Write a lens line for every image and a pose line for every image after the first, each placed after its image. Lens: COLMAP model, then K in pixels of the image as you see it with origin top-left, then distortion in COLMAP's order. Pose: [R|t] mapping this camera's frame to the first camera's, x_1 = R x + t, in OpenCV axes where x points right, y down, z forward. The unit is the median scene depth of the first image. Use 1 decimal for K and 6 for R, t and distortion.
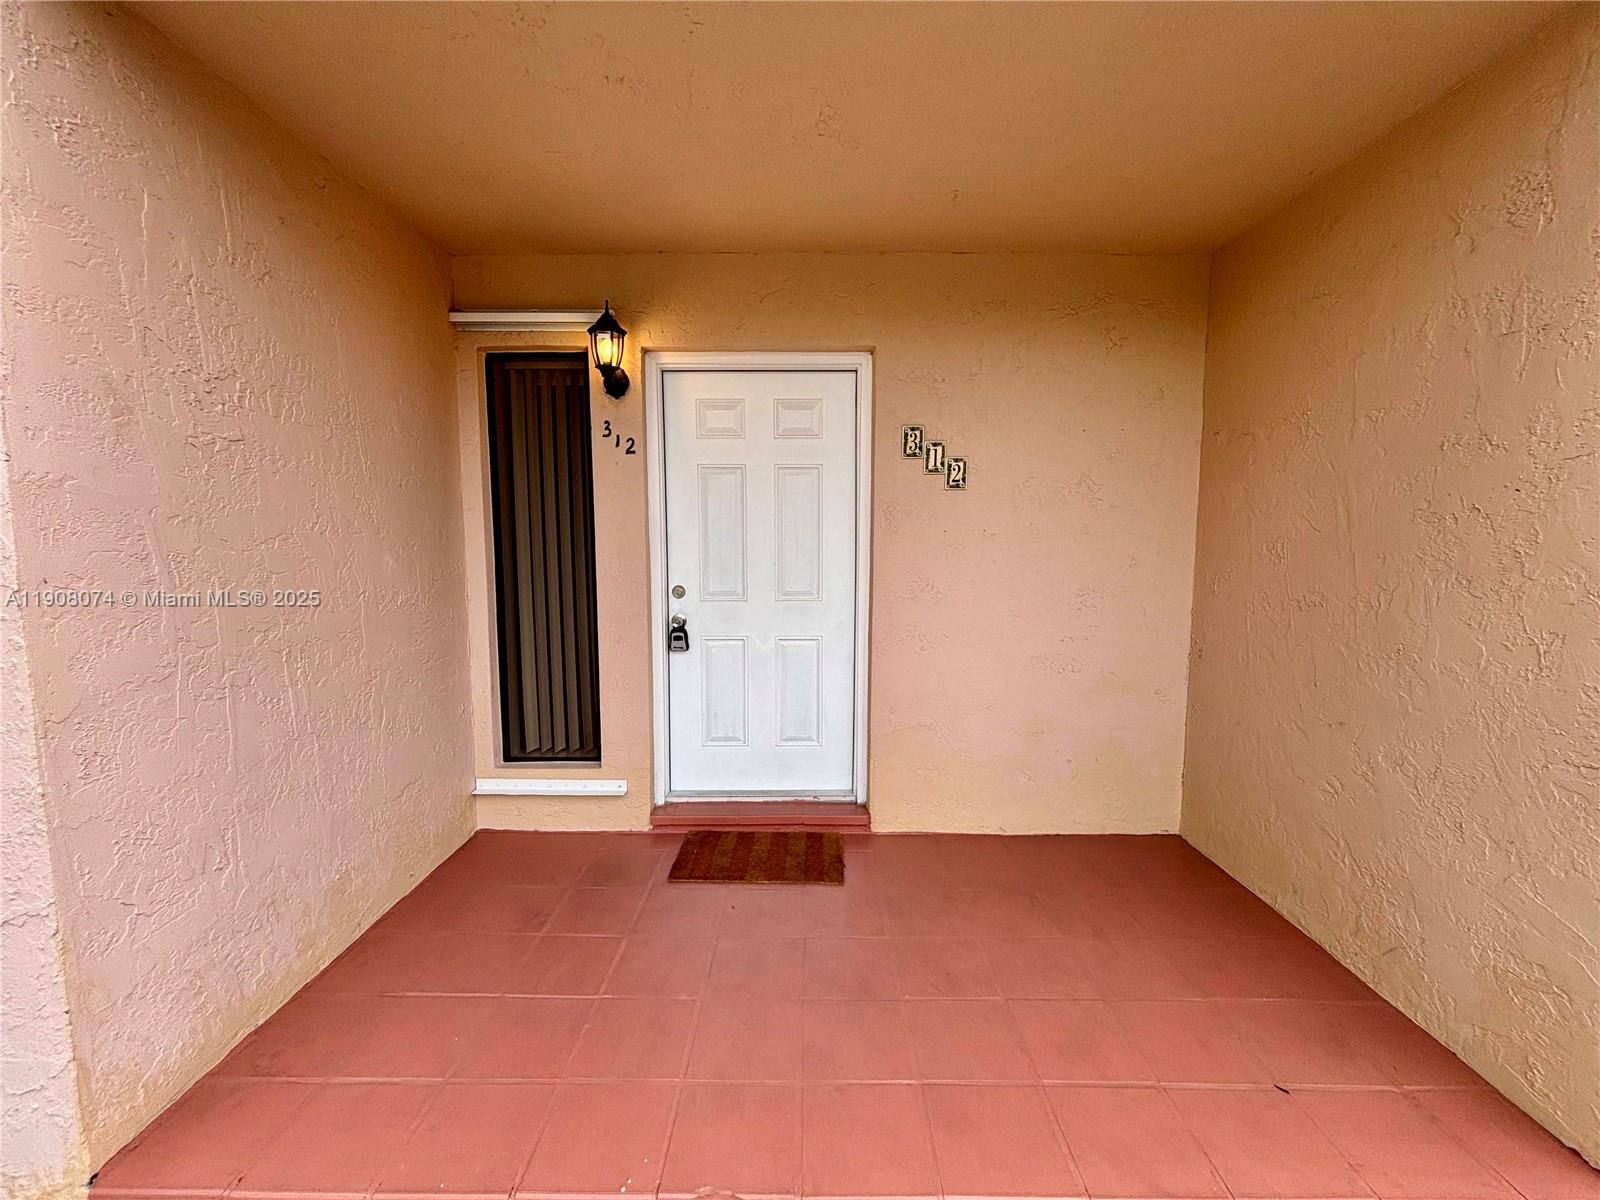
lens RADIAL K [[652.8, 0, 804.4], [0, 652.8, 598.7], [0, 0, 1]] dist [0.001548, -0.001587]
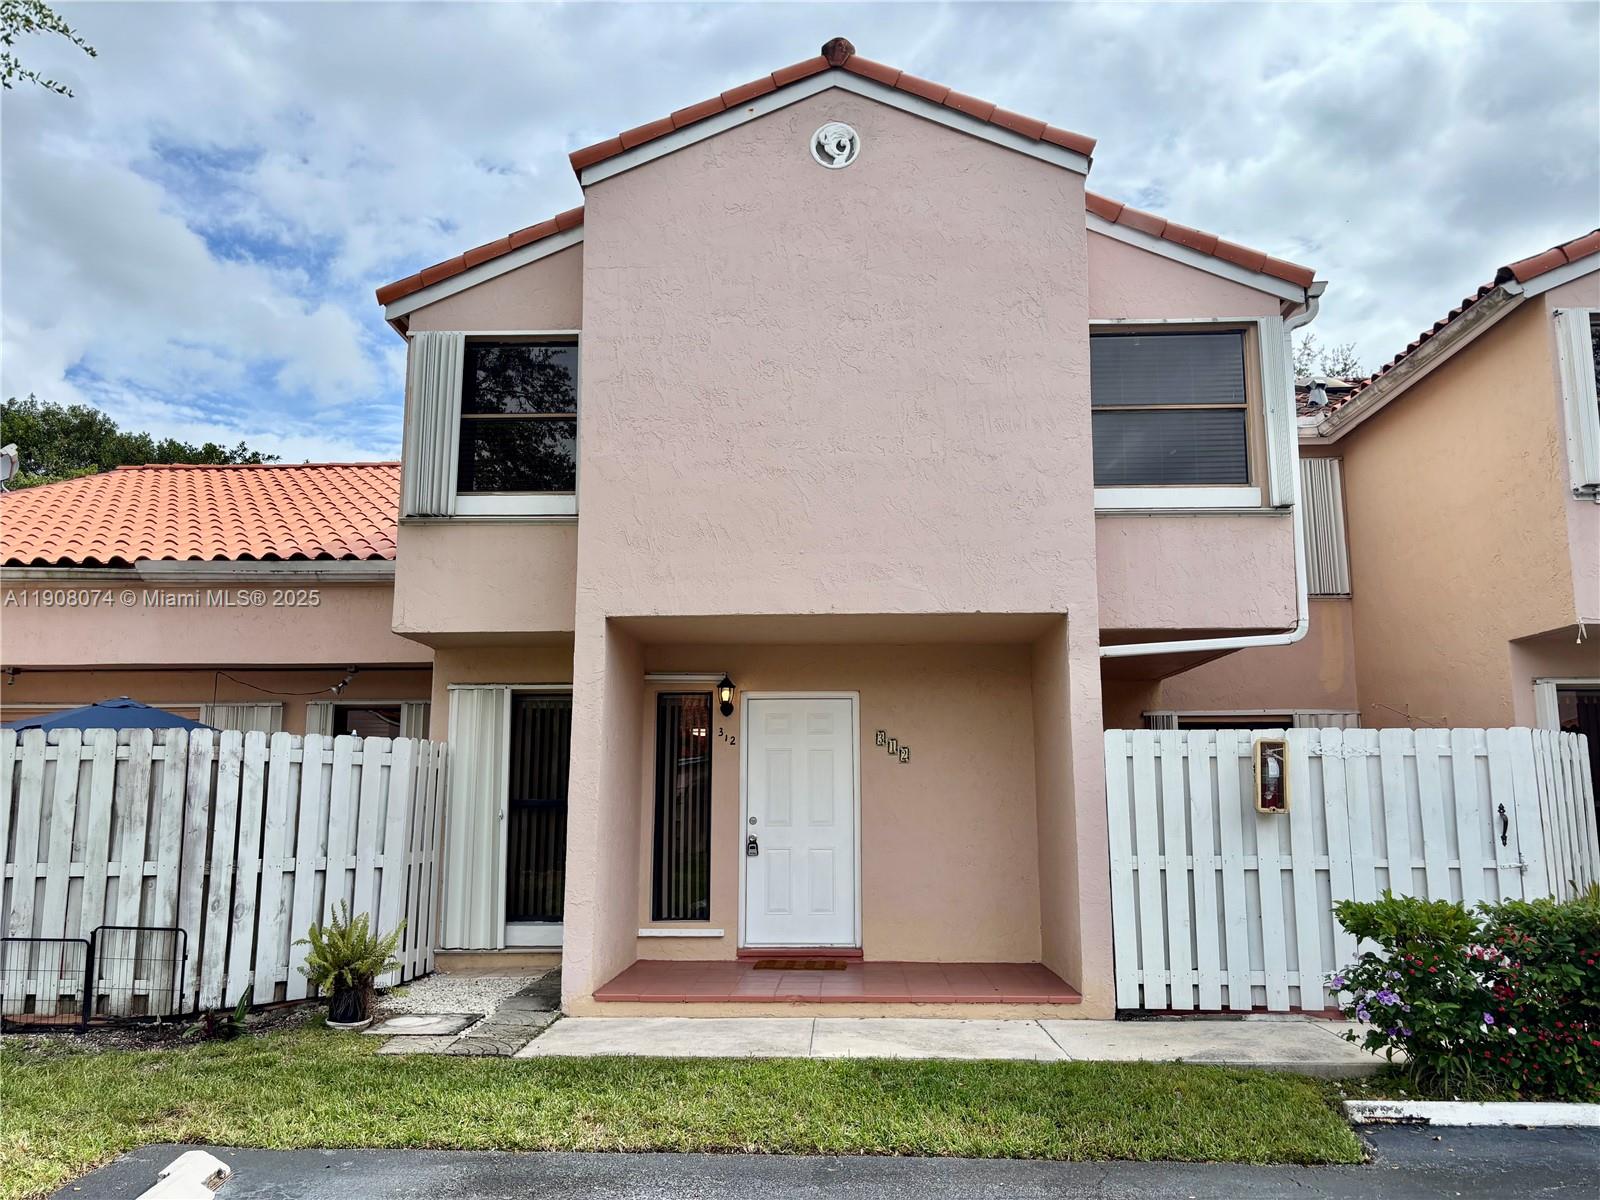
lens RADIAL K [[1231.3, 0, 790.2], [0, 1231.3, 593.1], [0, 0, 1]] dist [0.032892, -0.023761]
pose [[0.999536, -0.004993, -0.030053, 0.010204], [-0.003234, 0.963513, -0.267641, 0.292676], [0.030293, 0.267614, 0.963050, -2.410415]]
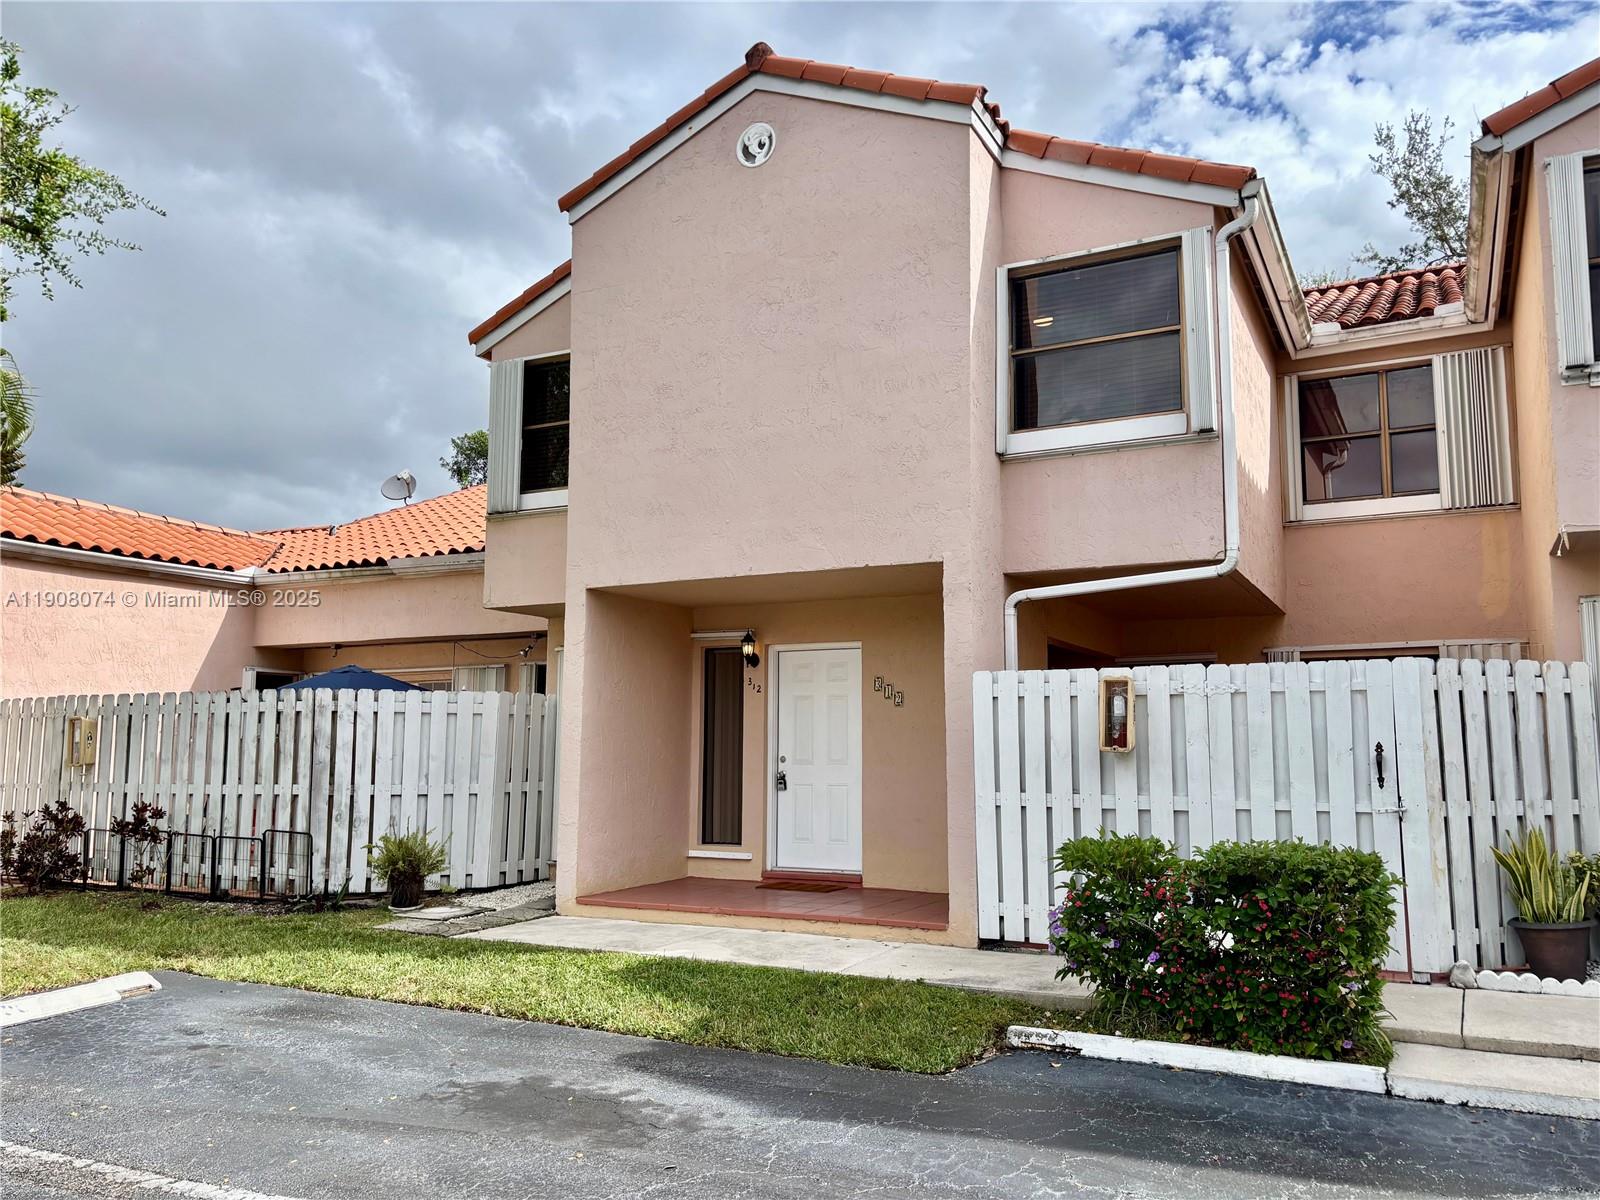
lens RADIAL K [[1231.3, 0, 812.9], [0, 1231.3, 596.7], [0, 0, 1]] dist [0.032892, -0.023761]
pose [[0.888382, -0.054295, -0.455883, 1.639544], [-0.048388, 0.976379, -0.210579, 0.293802], [0.456548, 0.209134, 0.864770, -2.319407]]
